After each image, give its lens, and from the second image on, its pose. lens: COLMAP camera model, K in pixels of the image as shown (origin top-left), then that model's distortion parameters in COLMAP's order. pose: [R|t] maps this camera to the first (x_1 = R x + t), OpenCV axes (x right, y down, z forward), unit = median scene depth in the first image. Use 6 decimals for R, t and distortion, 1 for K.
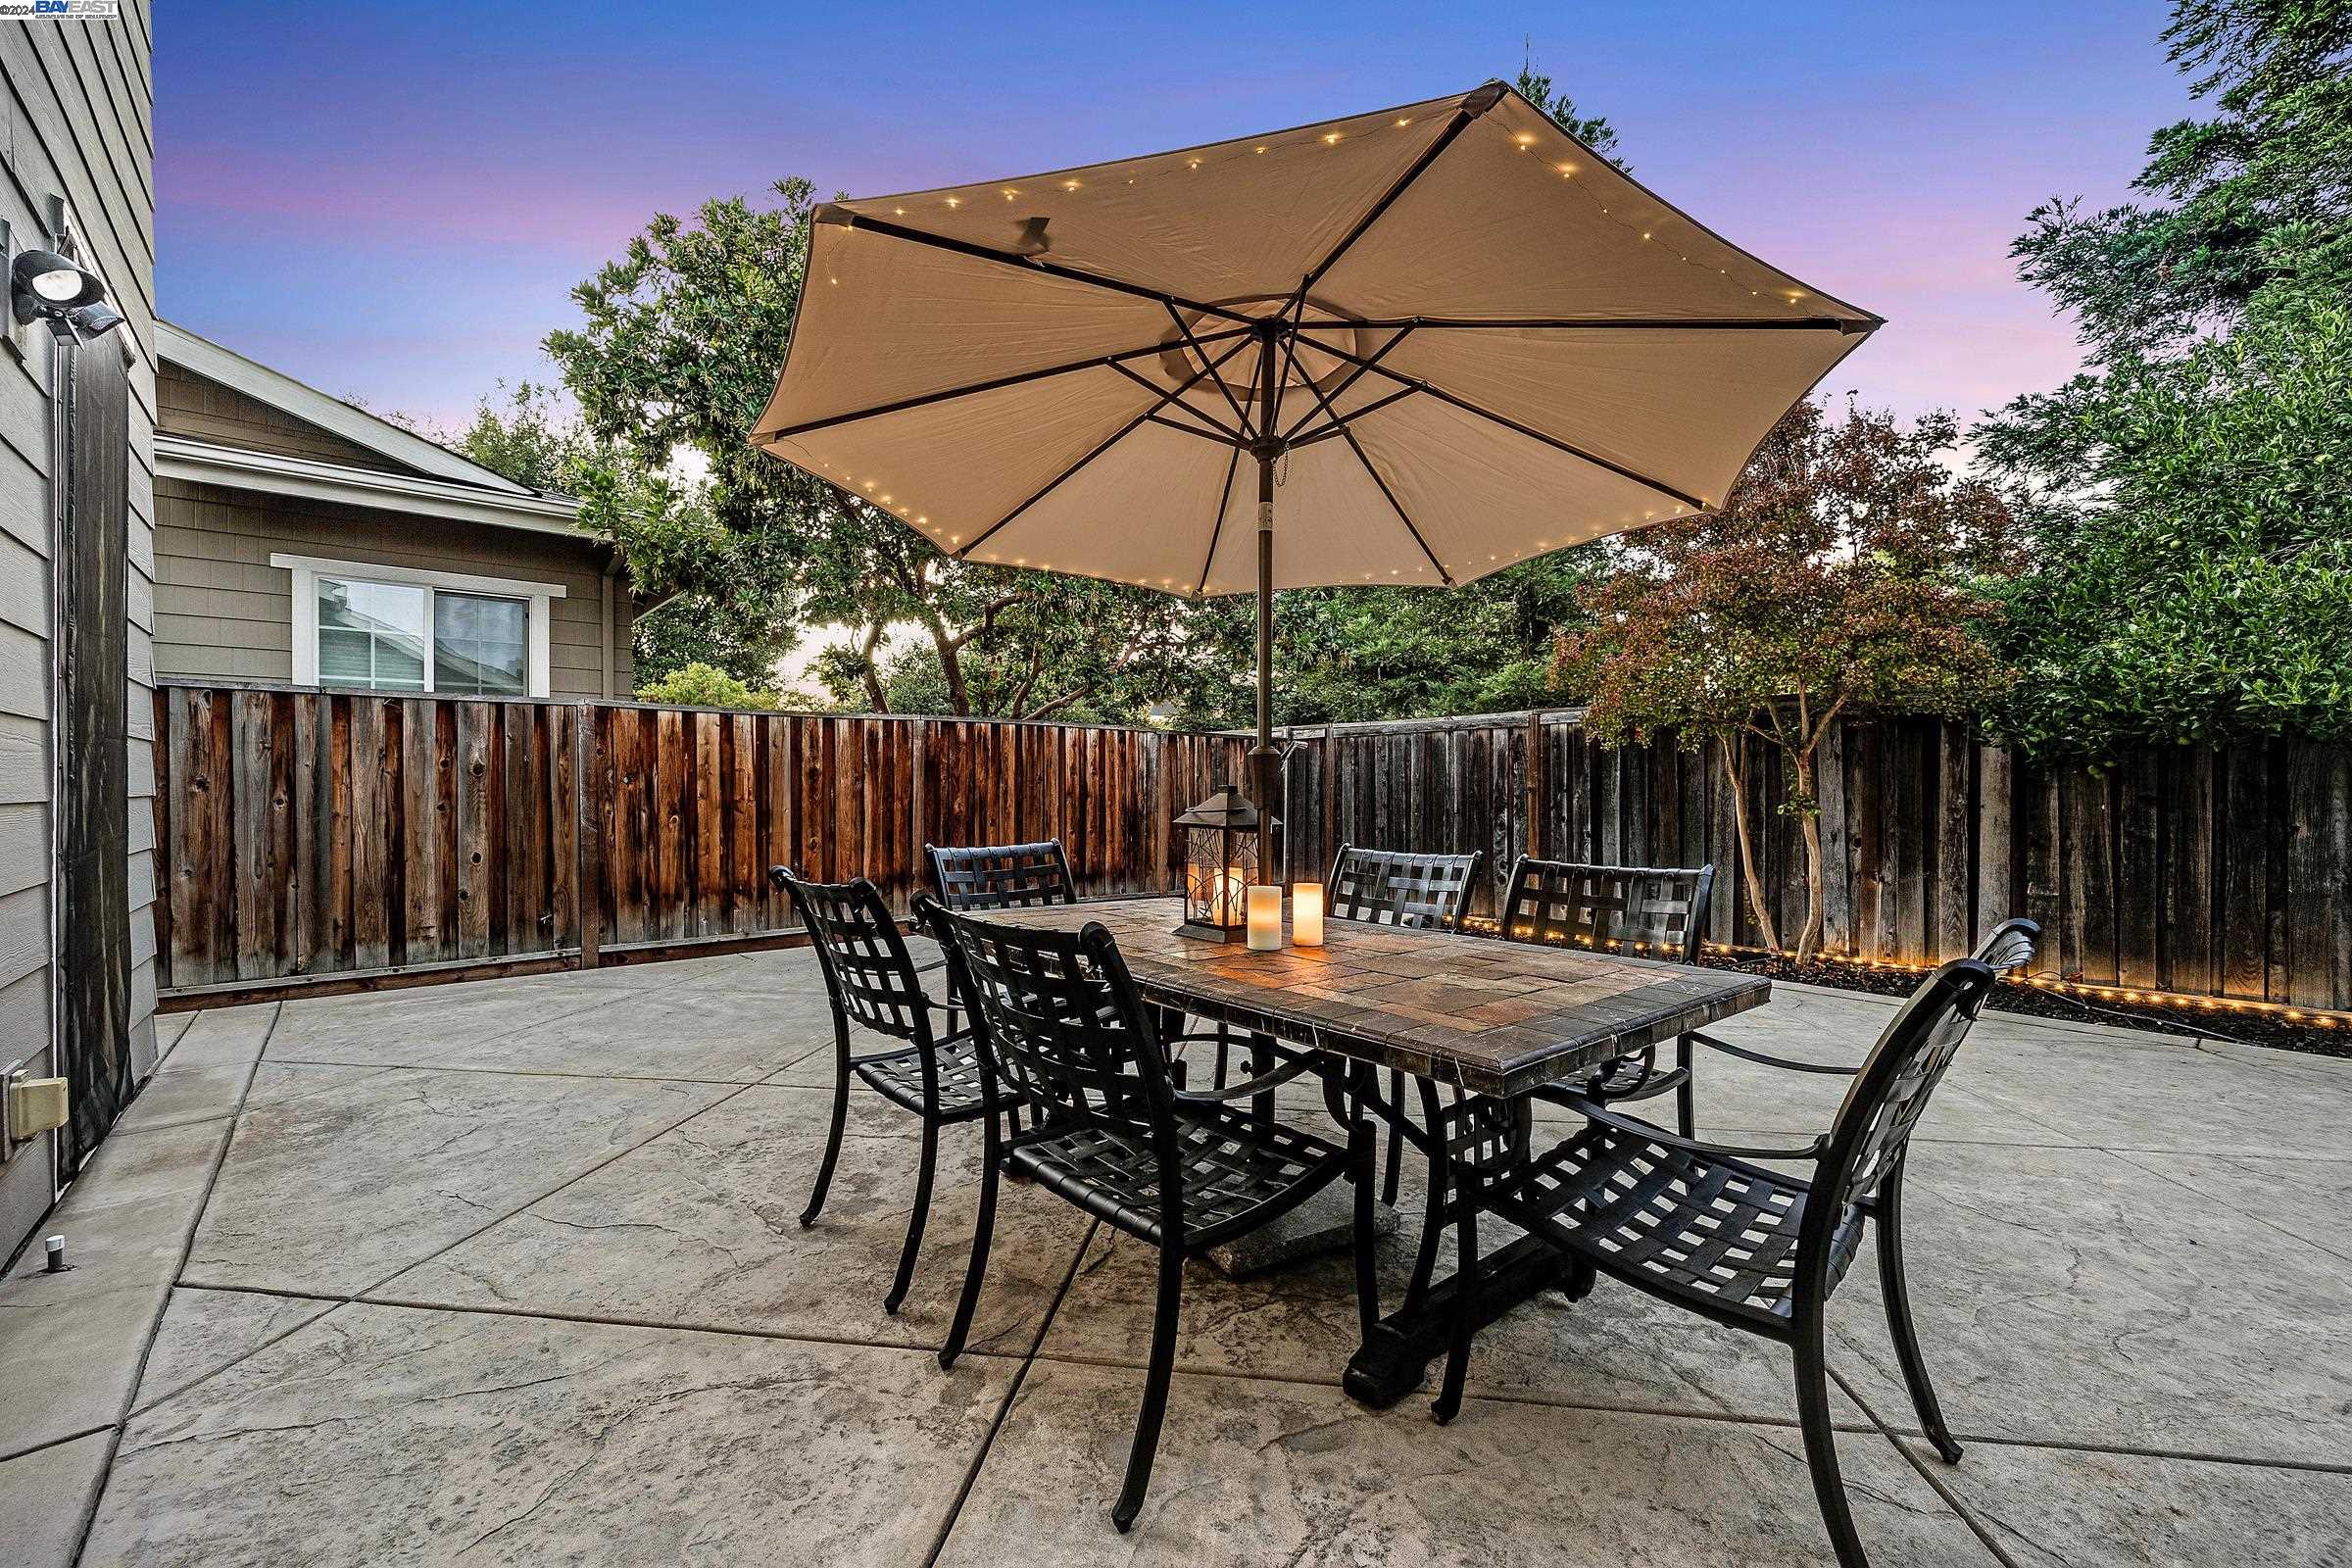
lens RADIAL K [[948.9, 0, 1166.4], [0, 948.9, 785.2], [0, 0, 1]] dist [-0.006783, -0.000367]
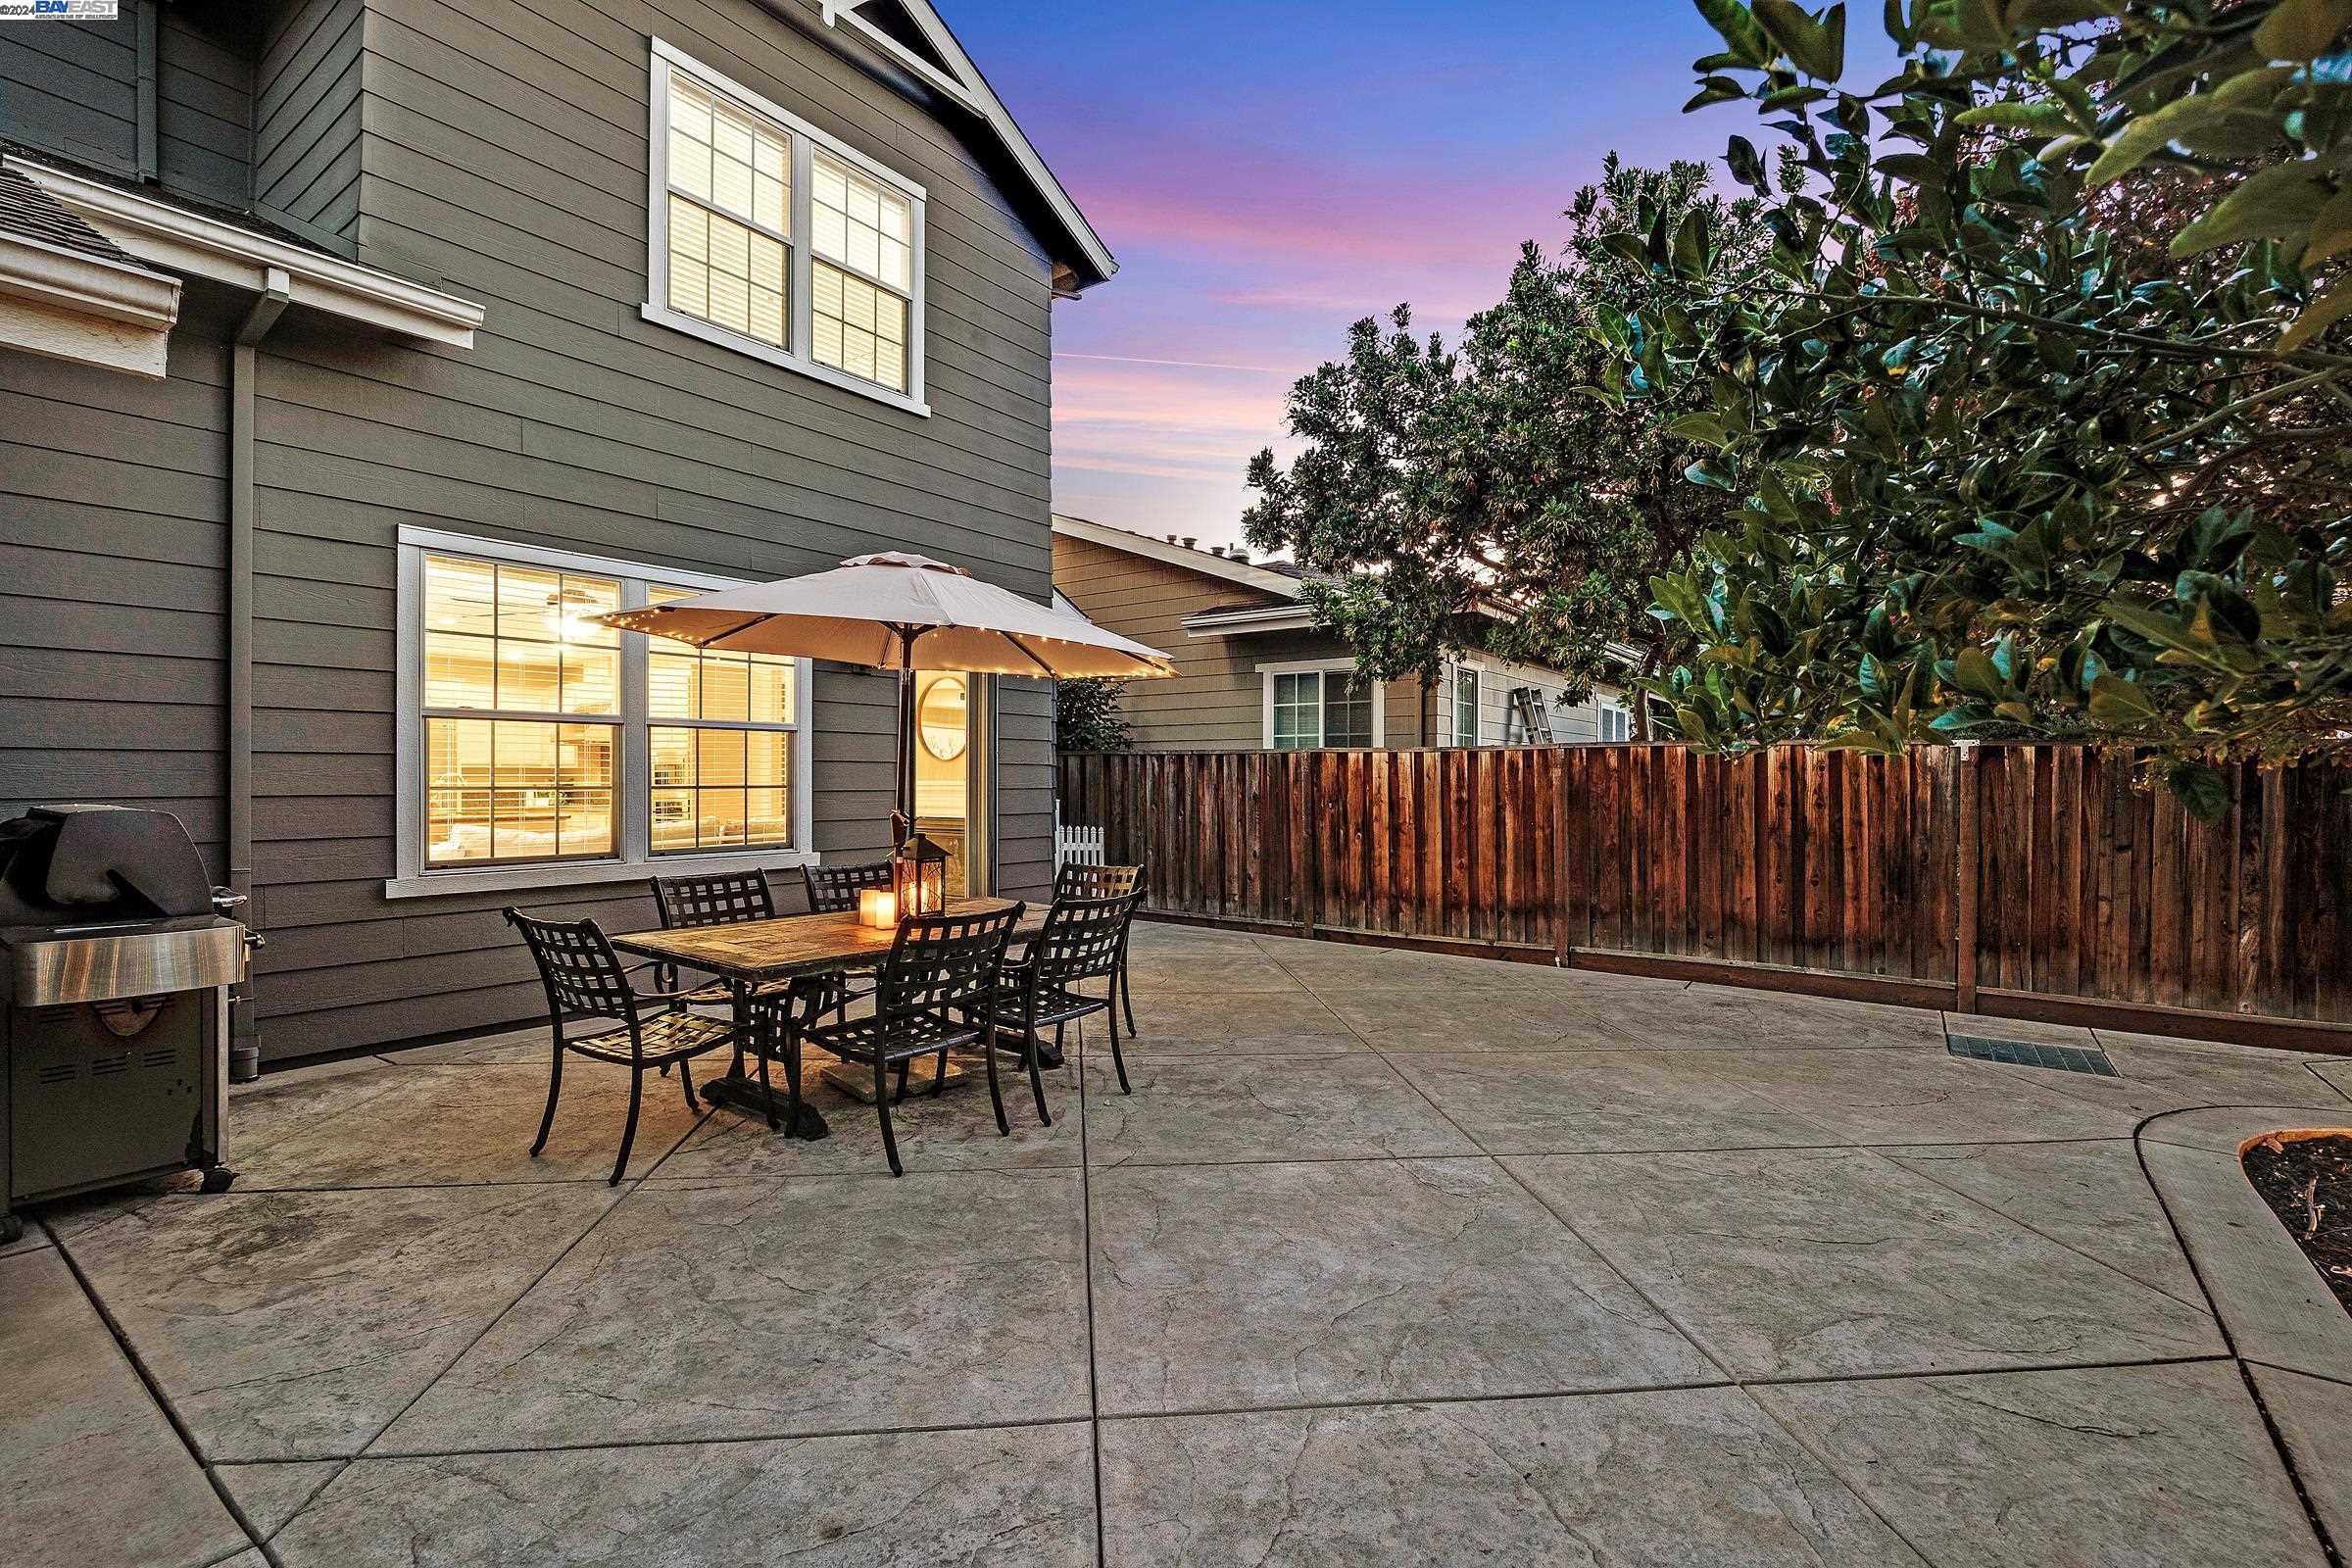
lens RADIAL K [[1075.5, 0, 1170.4], [0, 1075.5, 776.1], [0, 0, 1]] dist [-0.012703, 0.000074]
pose [[0.221004, -0.001527, -0.975272, 0.828135], [-0.004745, 0.999985, -0.002641, -0.039509], [0.975261, 0.005212, 0.220994, 0.410102]]
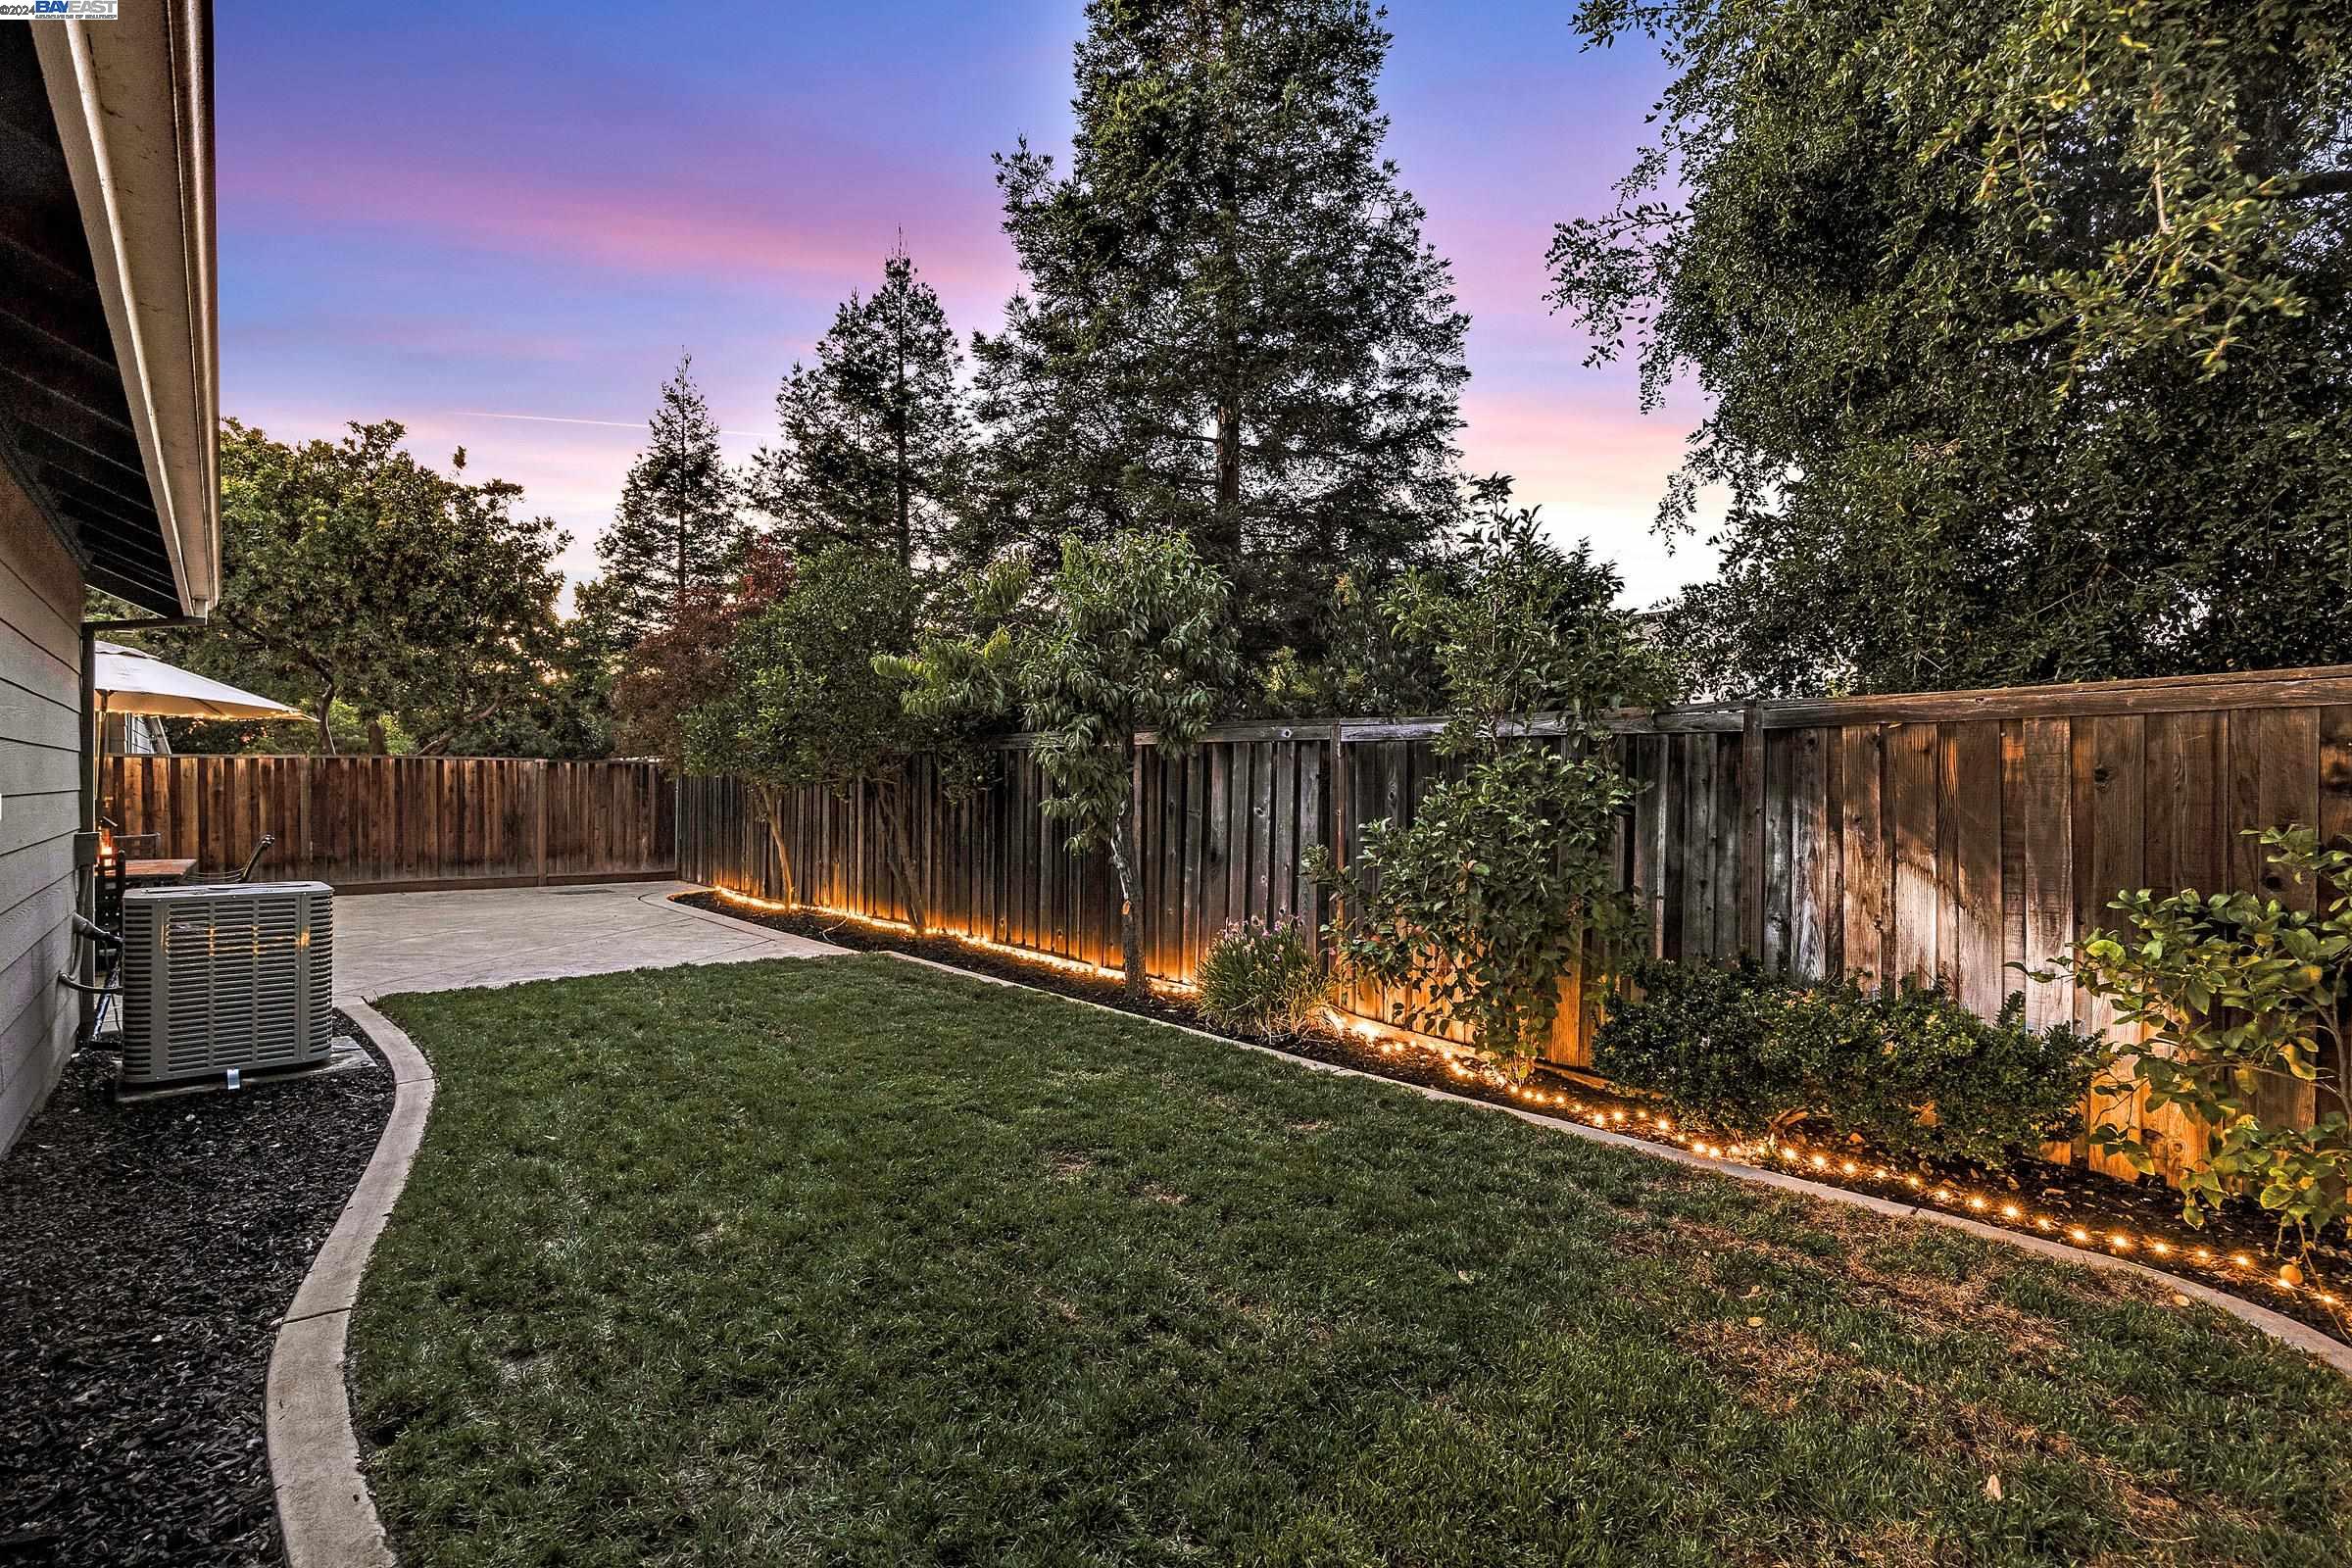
lens RADIAL K [[1075.5, 0, 1171.6], [0, 1075.5, 781.2], [0, 0, 1]] dist [-0.012703, 0.000074]
pose [[0.999936, 0.001615, 0.011165, 1.271941], [-0.001600, 0.999998, -0.001354, -0.034717], [-0.011167, 0.001336, 0.999937, -0.843304]]
